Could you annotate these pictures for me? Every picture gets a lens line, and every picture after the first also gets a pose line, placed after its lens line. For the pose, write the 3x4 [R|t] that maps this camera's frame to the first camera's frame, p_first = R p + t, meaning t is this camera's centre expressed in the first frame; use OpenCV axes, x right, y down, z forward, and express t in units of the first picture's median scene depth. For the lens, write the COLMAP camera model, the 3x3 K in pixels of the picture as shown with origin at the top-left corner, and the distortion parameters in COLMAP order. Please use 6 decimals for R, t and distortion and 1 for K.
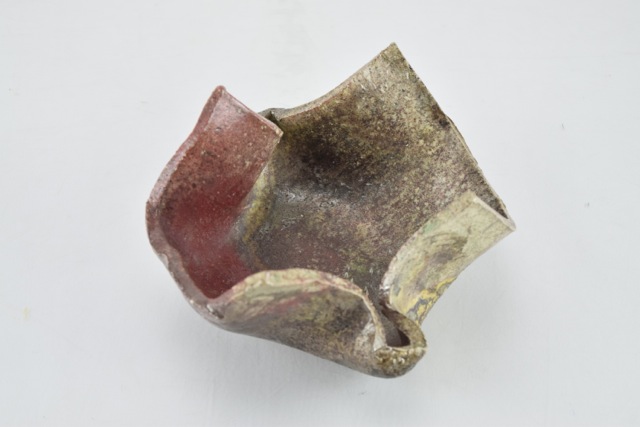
lens RADIAL K [[1456.7, 0, 319.5], [0, 1456.7, 213.8], [0, 0, 1]] dist [0.042561, 0.000000]
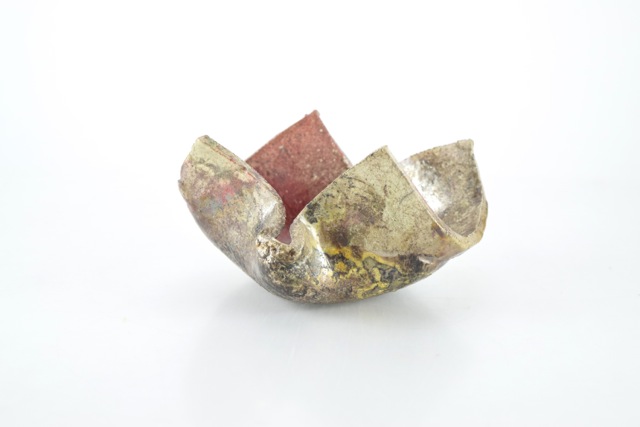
lens RADIAL K [[1353.8, 0, 320.5], [0, 1353.8, 213.3], [0, 0, 1]] dist [-0.077478, 0.000000]
pose [[0.706953, 0.114952, -0.697857, 0.751396], [-0.524457, 0.747198, -0.408214, 0.450509], [0.474512, 0.654584, 0.588521, 0.323977]]
